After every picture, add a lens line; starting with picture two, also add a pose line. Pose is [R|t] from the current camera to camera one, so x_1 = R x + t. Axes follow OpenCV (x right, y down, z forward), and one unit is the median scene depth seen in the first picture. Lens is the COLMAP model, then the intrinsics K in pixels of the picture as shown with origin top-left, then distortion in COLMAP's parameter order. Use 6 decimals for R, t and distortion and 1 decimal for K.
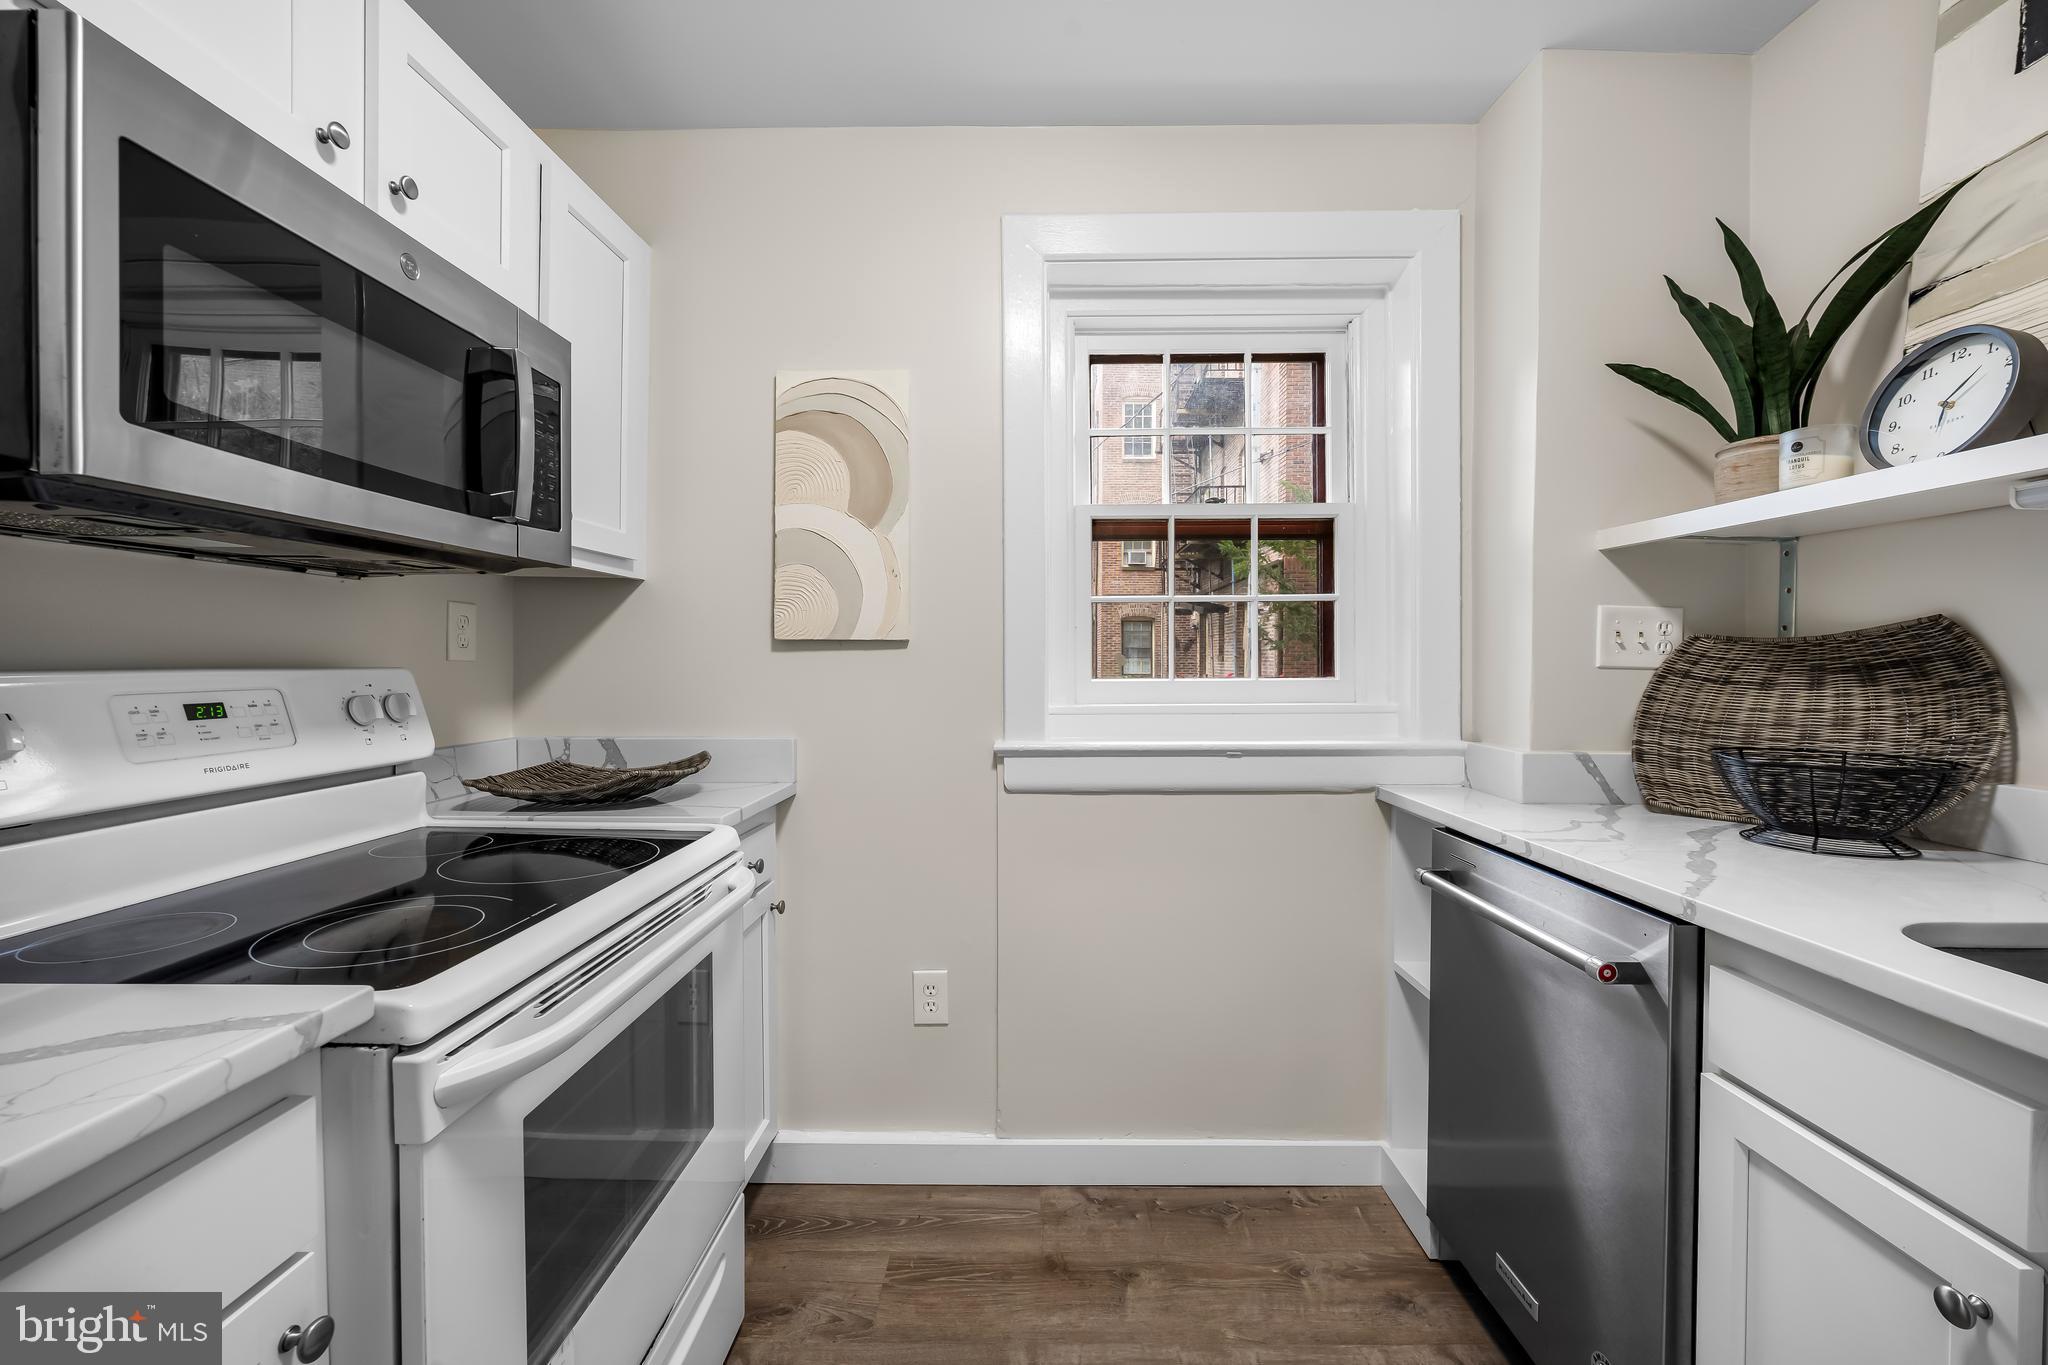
lens RADIAL K [[823.0, 0, 1033.6], [0, 823.0, 656.4], [0, 0, 1]] dist [-0.004841, 0.000175]
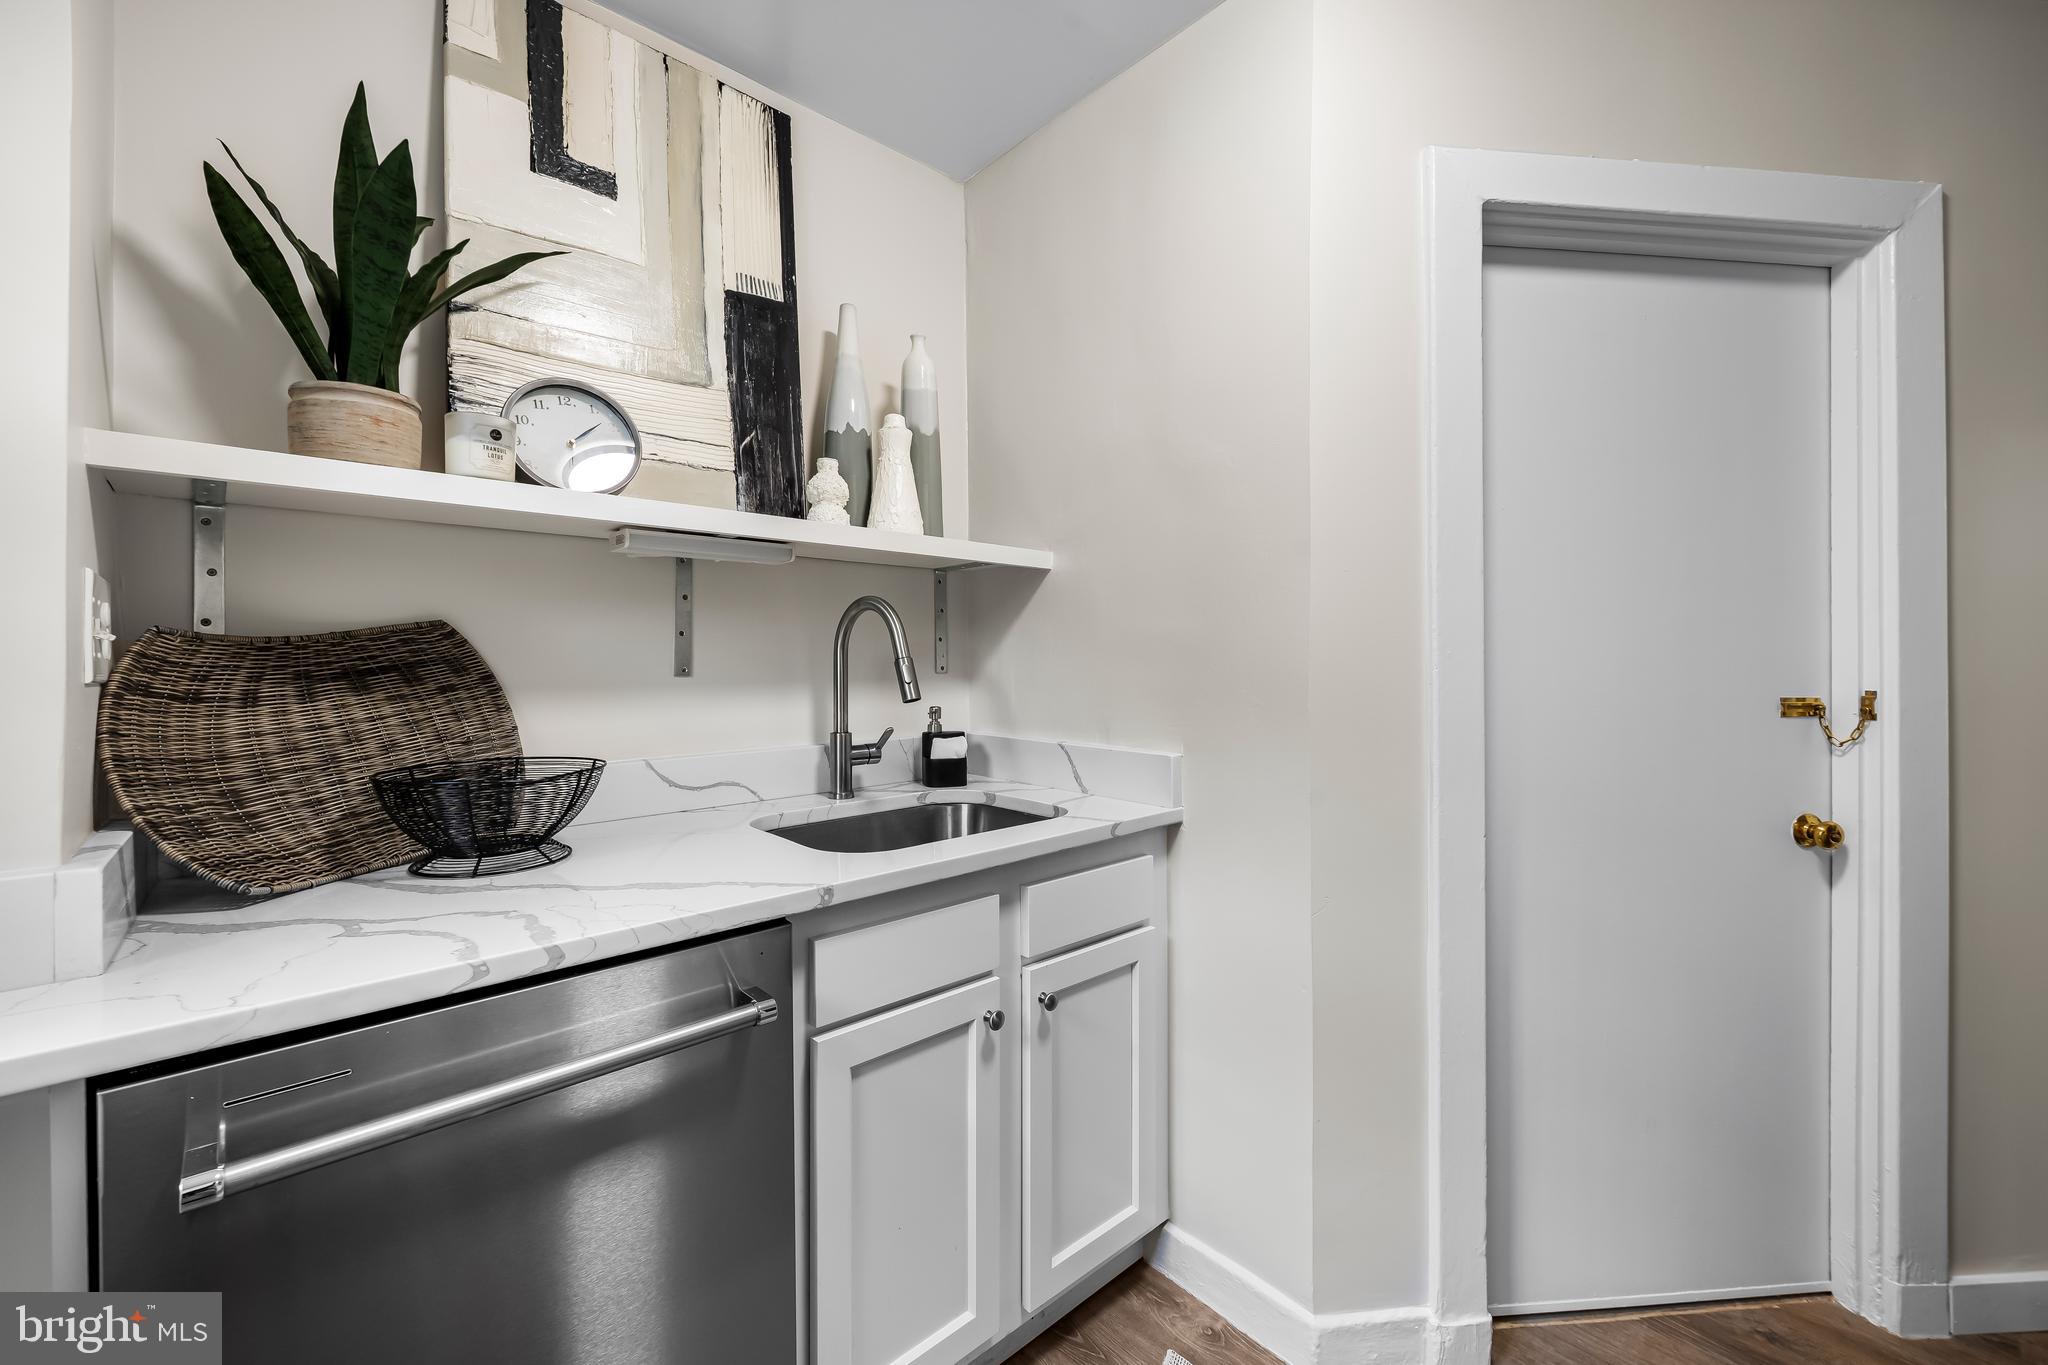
lens RADIAL K [[824.4, 0, 1028.2], [0, 824.4, 640.0], [0, 0, 1]] dist [0.000676, 0.000134]
pose [[-0.676231, 0.012148, 0.736590, -0.134924], [-0.004774, 0.999771, -0.020871, -0.007453], [-0.736674, -0.017630, -0.676018, 1.026417]]
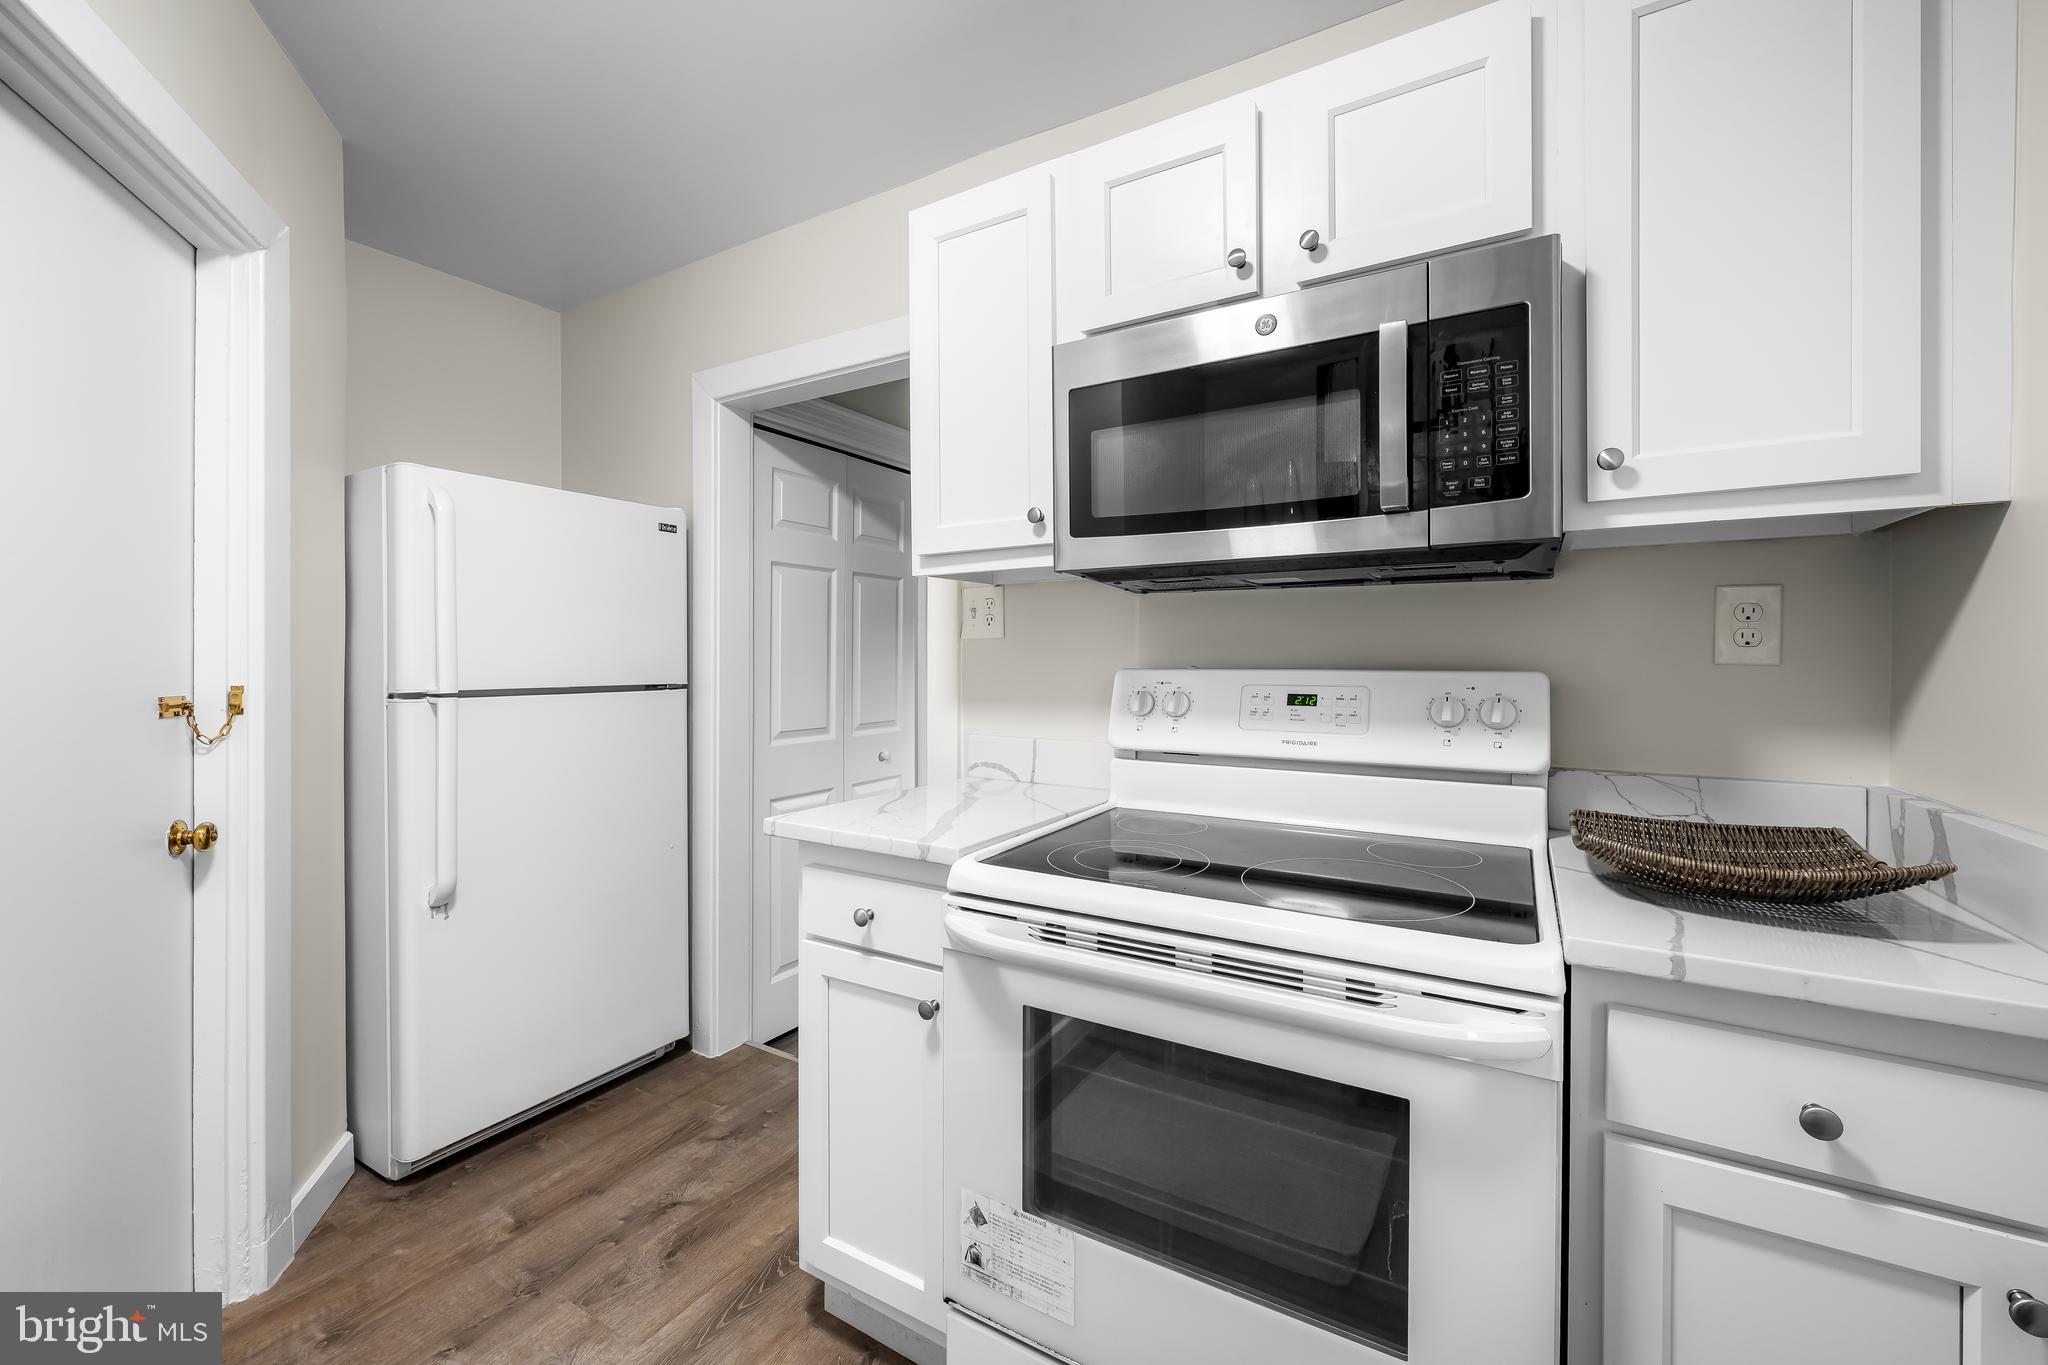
lens RADIAL K [[829.8, 0, 1016.3], [0, 829.8, 651.6], [0, 0, 1]] dist [-0.001627, -0.000050]
pose [[-0.506401, -0.008588, -0.862255, 0.315722], [0.002946, 0.999927, -0.011689, 0.000599], [0.862293, -0.008459, -0.506339, 0.944352]]
